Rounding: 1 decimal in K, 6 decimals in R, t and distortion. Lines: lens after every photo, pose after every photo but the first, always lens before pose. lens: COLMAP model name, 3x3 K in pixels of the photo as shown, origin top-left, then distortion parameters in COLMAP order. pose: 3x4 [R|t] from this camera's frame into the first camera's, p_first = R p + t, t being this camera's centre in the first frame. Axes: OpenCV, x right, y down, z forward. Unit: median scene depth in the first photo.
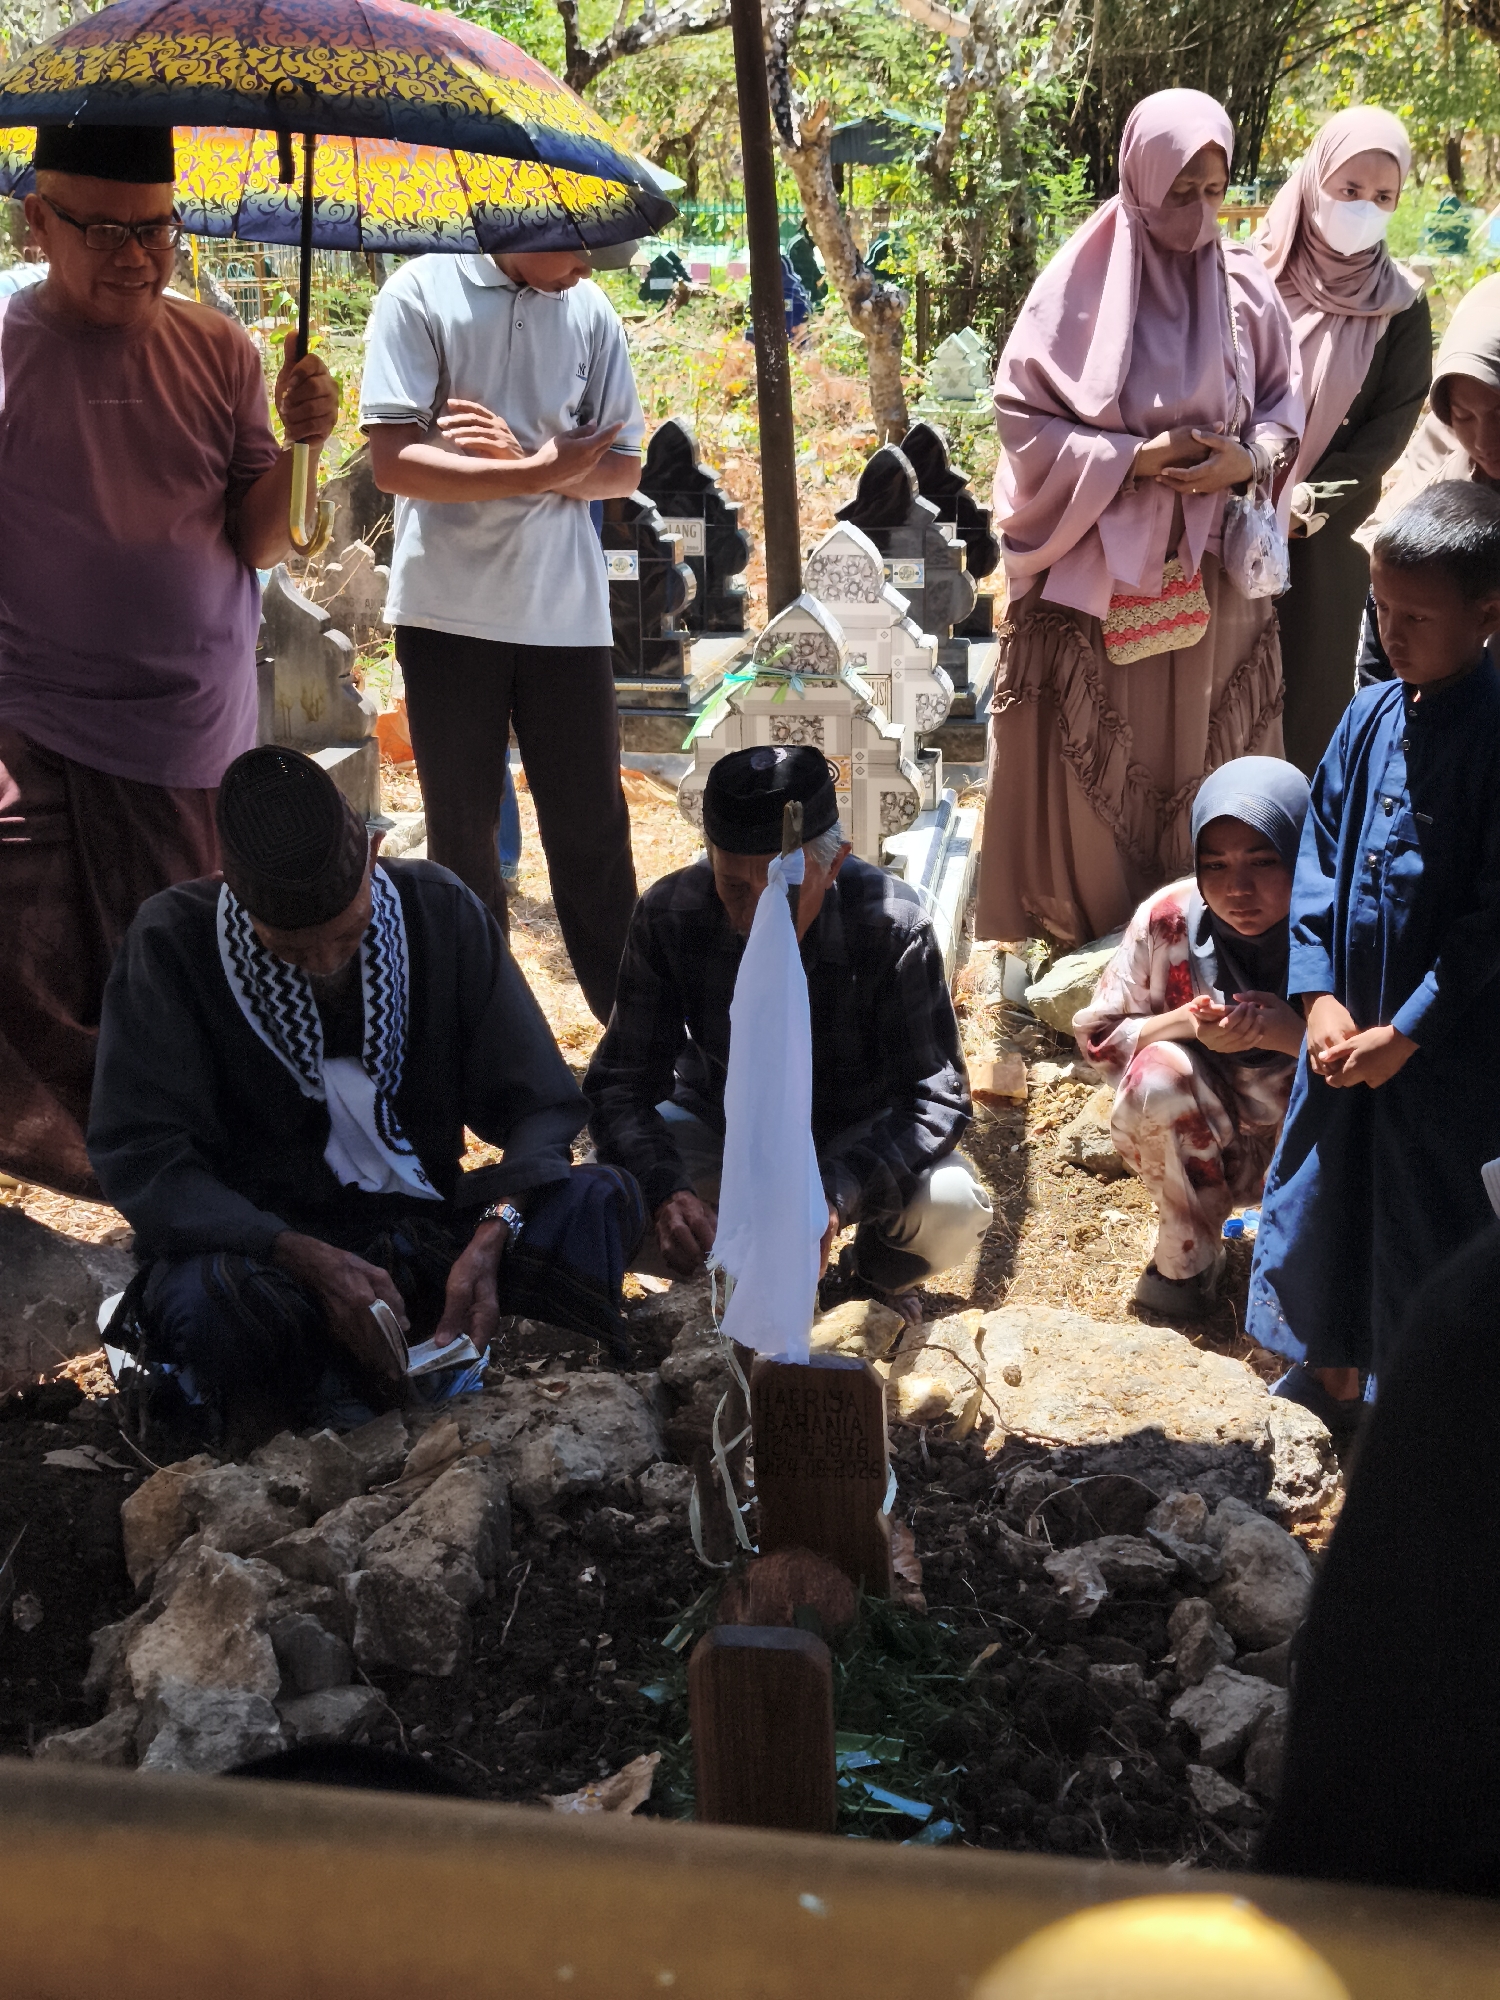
lens RADIAL K [[2731.7, 0, 772.0], [0, 2731.7, 959.0], [0, 0, 1]] dist [0.043189, 0.000000]
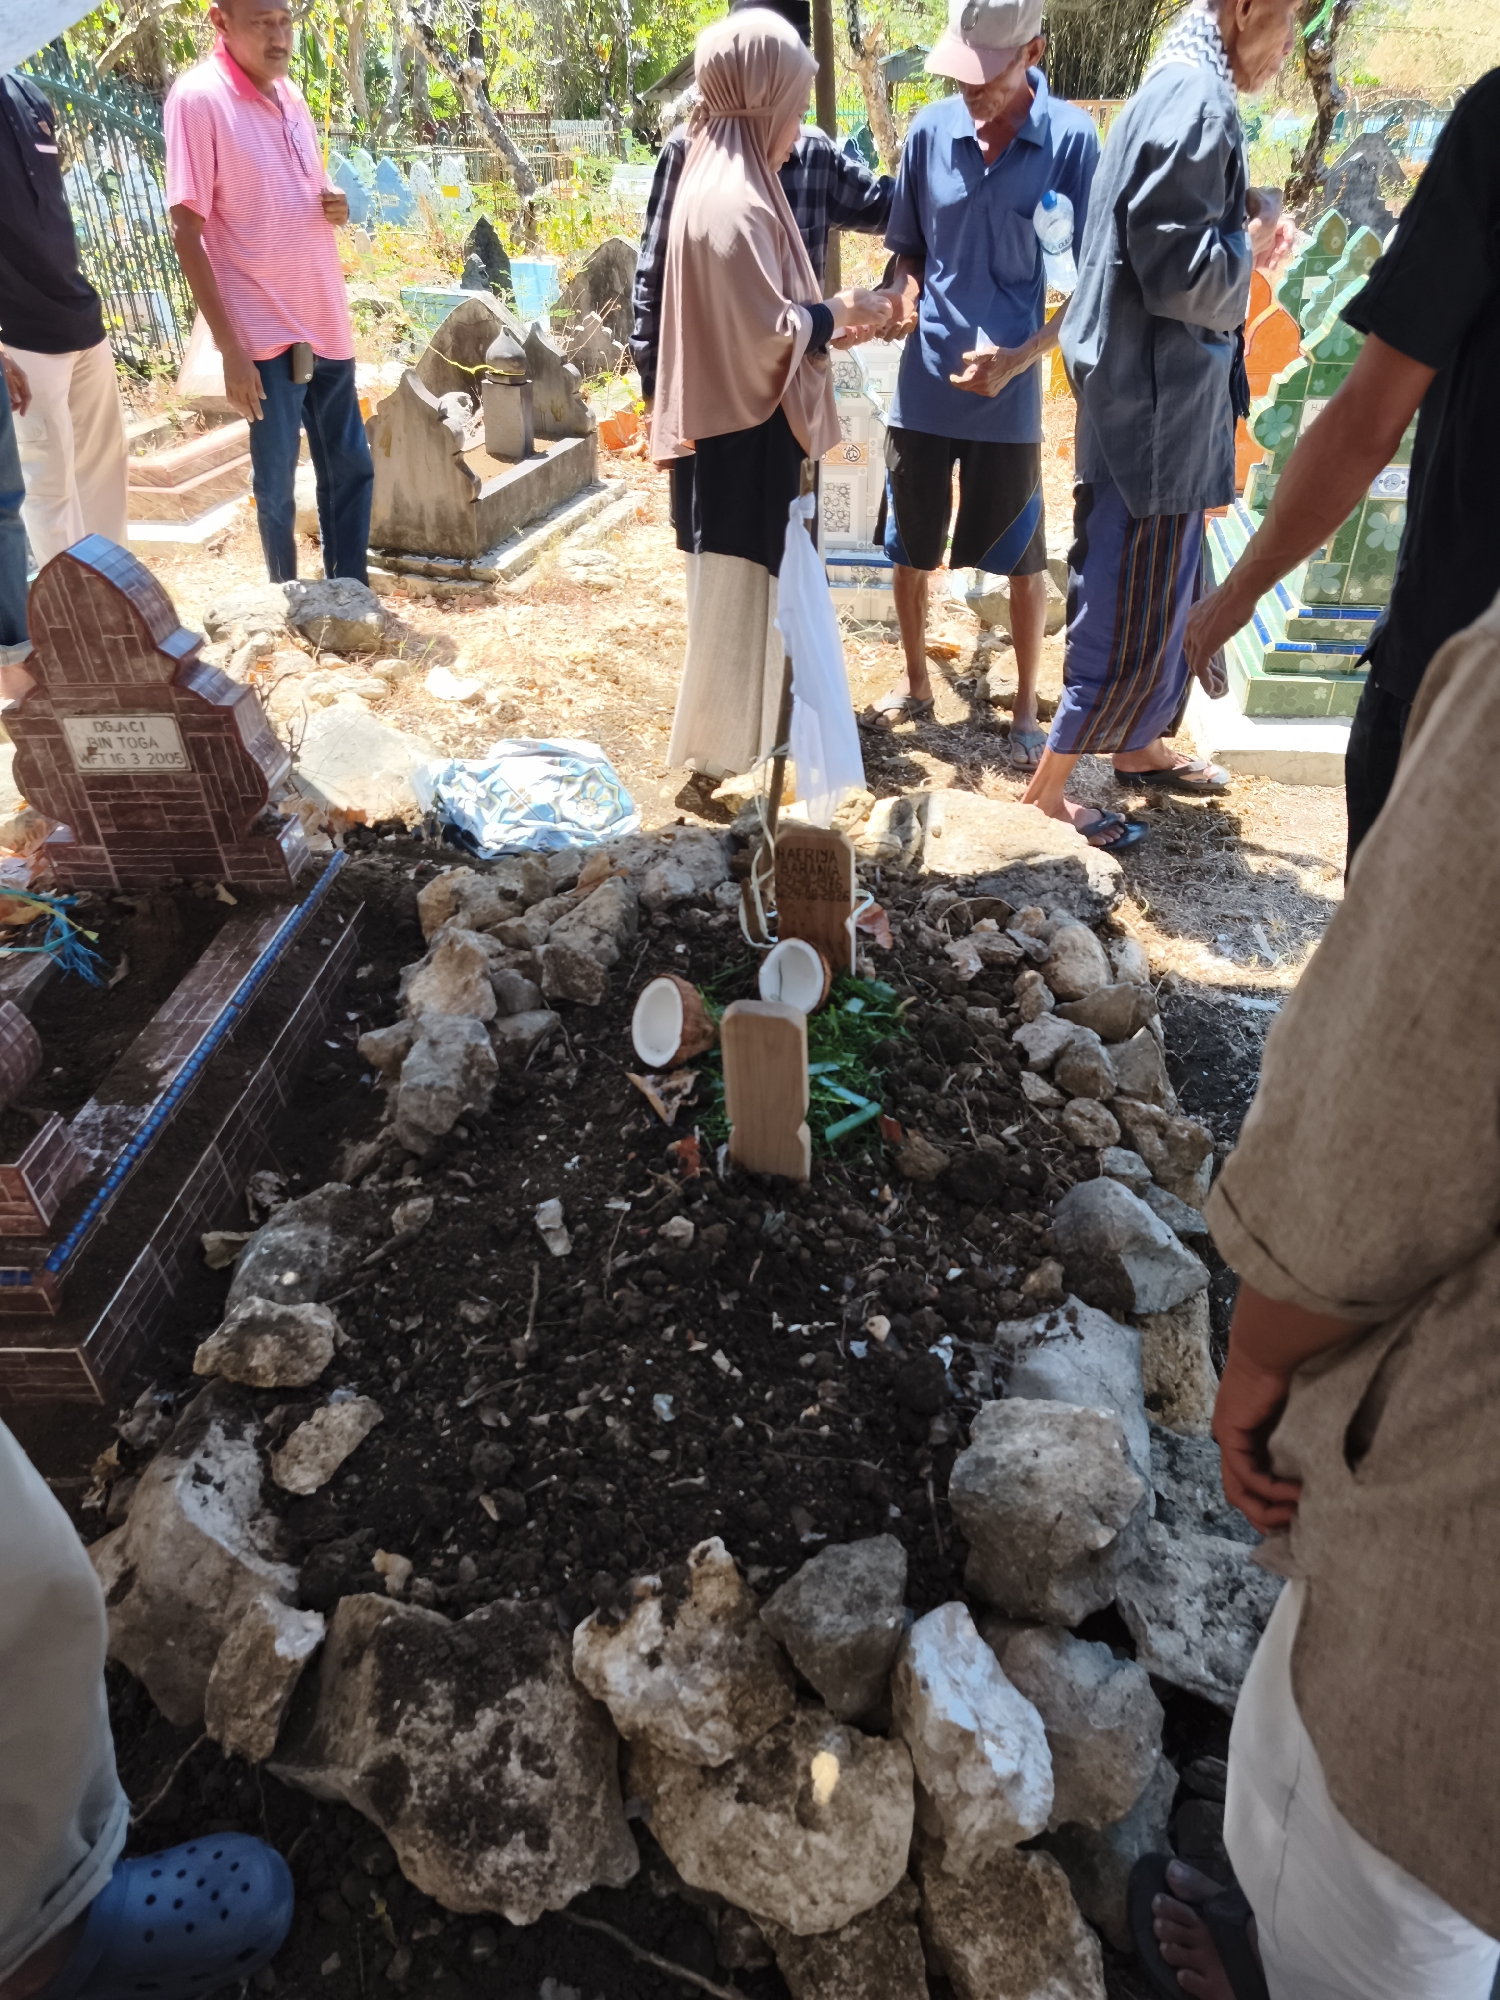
lens RADIAL K [[1369.8, 0, 778.4], [0, 1369.8, 1017.0], [0, 0, 1]] dist [0.012641, -0.018471]
pose [[0.998963, 0.029594, -0.034607, 0.022699], [-0.017495, 0.951118, 0.308331, 0.000134], [0.042040, -0.307406, 0.950649, 0.151588]]
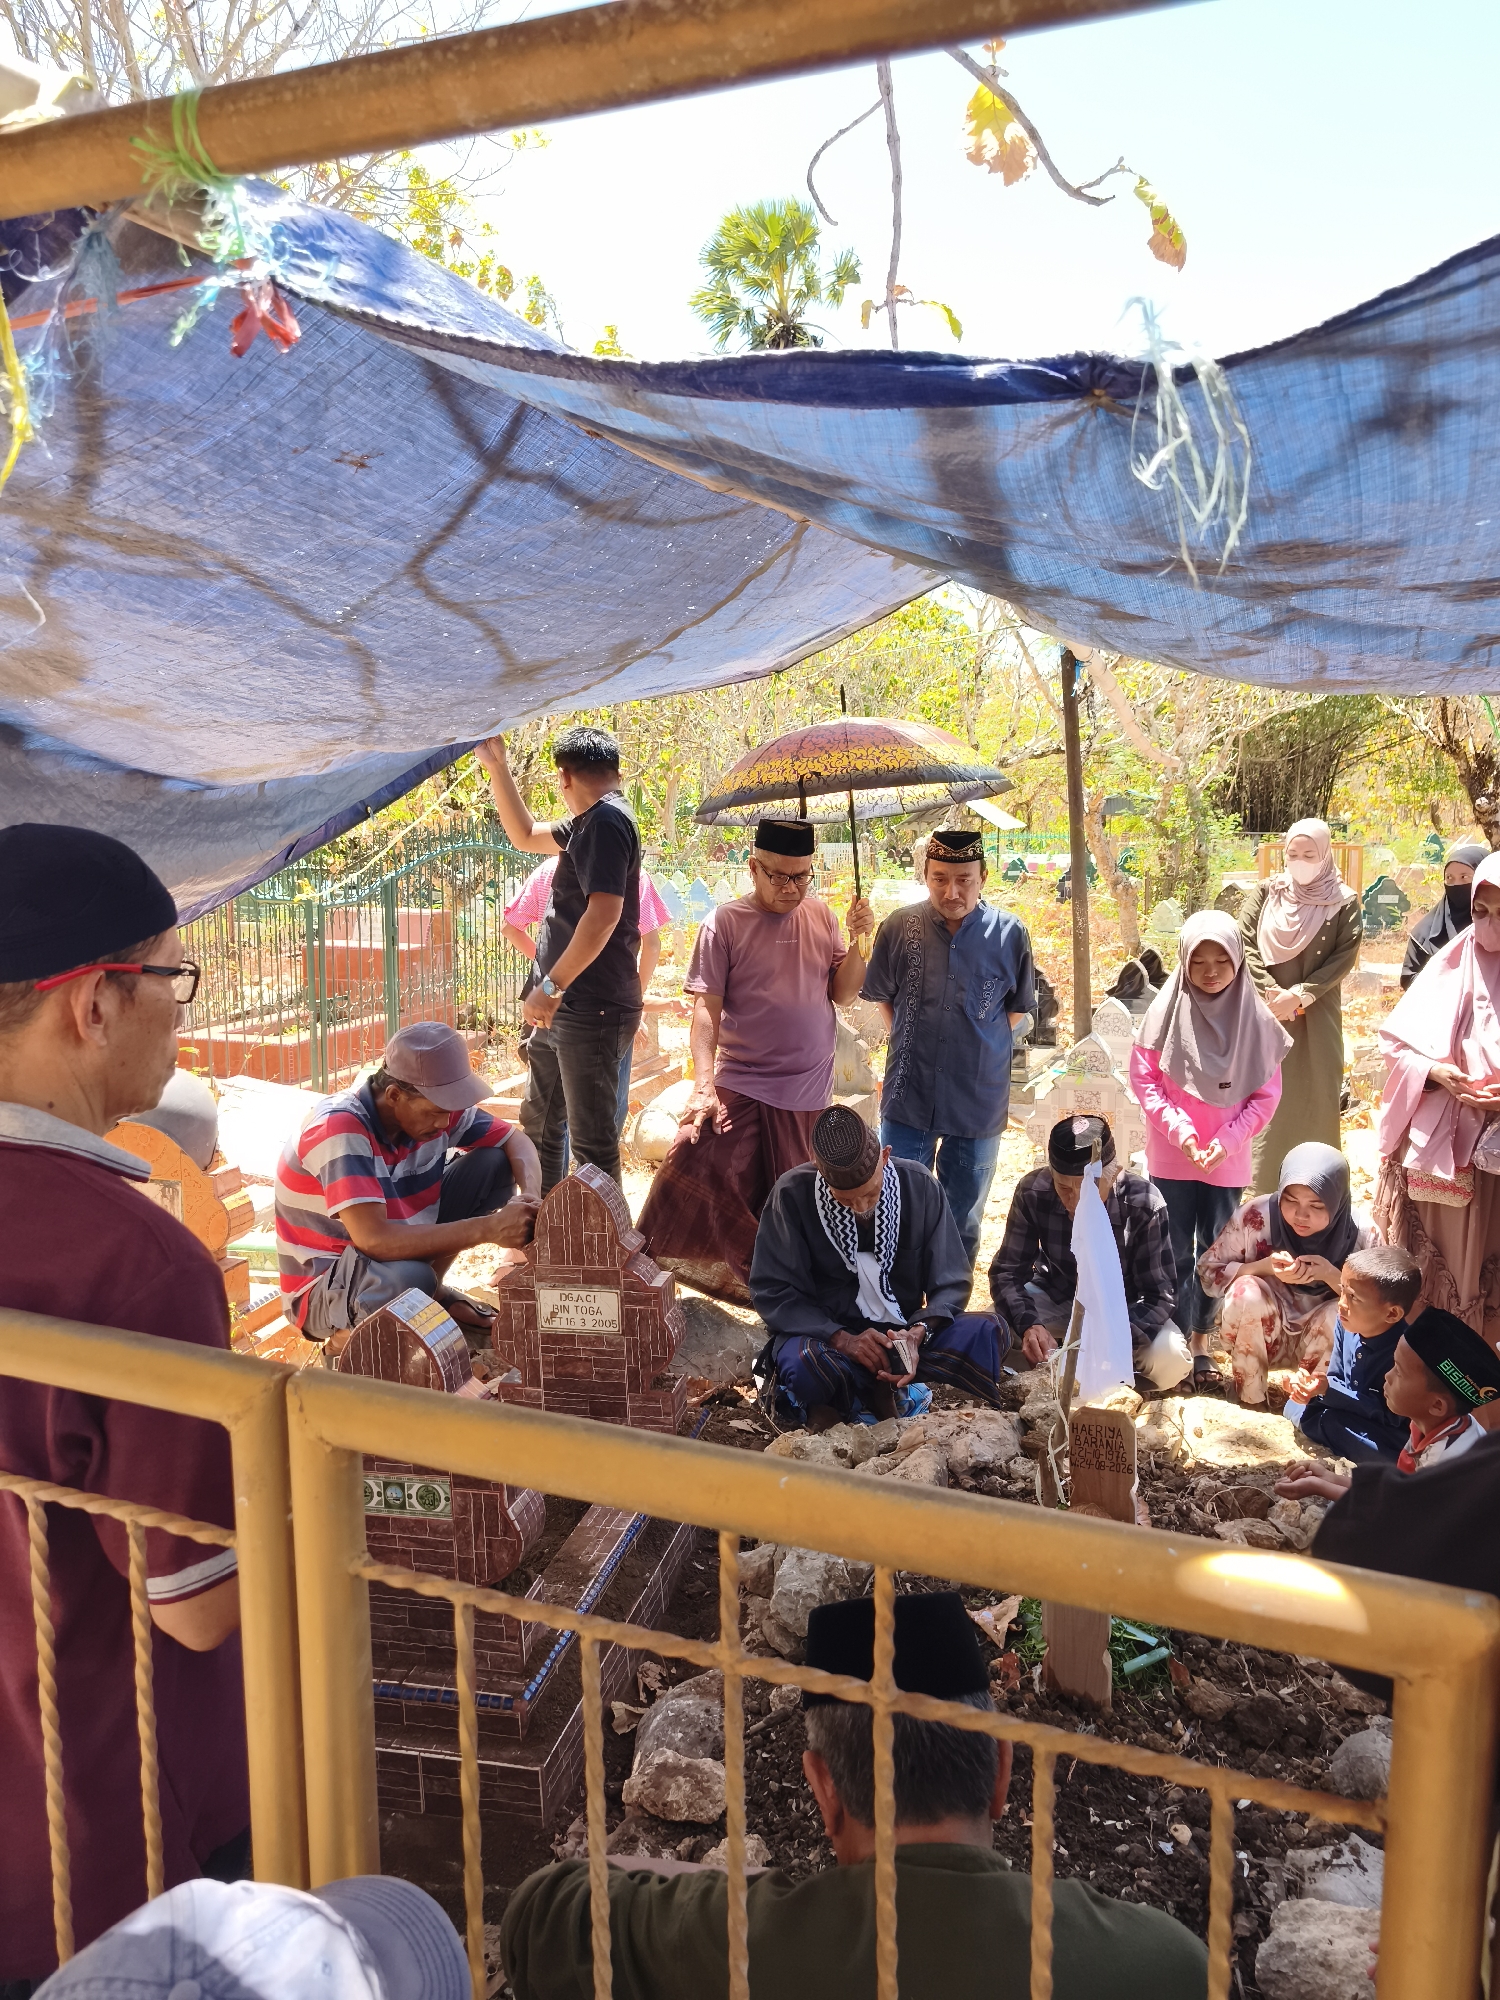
lens RADIAL K [[1369.8, 0, 756.2], [0, 1369.8, 983.3], [0, 0, 1]] dist [0.012641, -0.018471]
pose [[0.975295, 0.027626, -0.219171, -0.016602], [-0.061852, 0.986615, -0.150879, 0.000749], [0.212069, 0.160708, 0.963950, -0.088908]]
